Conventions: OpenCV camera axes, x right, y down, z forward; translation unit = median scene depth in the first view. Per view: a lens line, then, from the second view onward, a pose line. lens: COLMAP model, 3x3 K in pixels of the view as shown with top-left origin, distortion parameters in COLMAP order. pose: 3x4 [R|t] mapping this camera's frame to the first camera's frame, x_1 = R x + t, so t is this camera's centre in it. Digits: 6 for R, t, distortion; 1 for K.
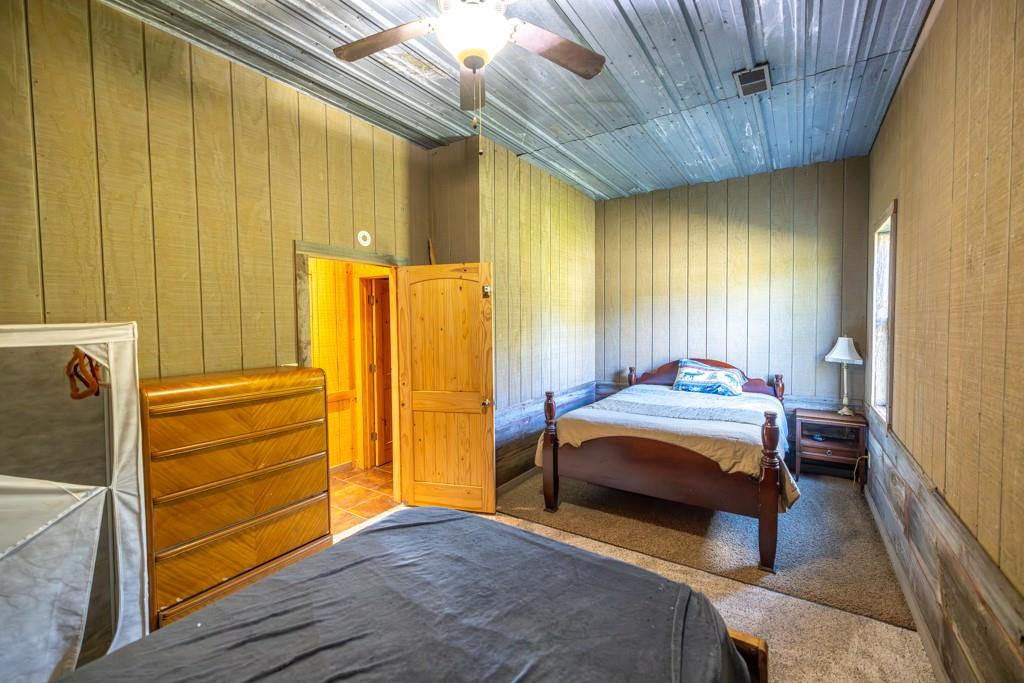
lens RADIAL K [[426.8, 0, 511.4], [0, 426.8, 339.5], [0, 0, 1]] dist [0.003633, 0.000104]
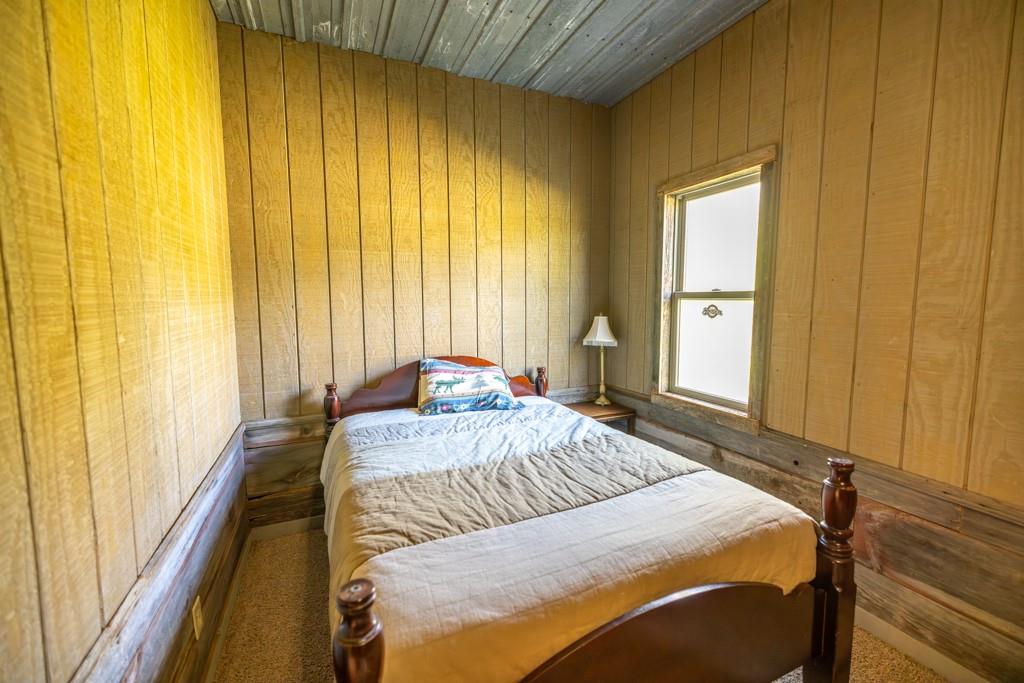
lens RADIAL K [[426.8, 0, 512.6], [0, 426.8, 337.5], [0, 0, 1]] dist [0.003633, 0.000104]
pose [[0.538031, -0.071948, 0.839849, -0.038767], [0.033322, 0.997387, 0.064097, -0.020648], [-0.842266, -0.006501, 0.539023, 0.603940]]
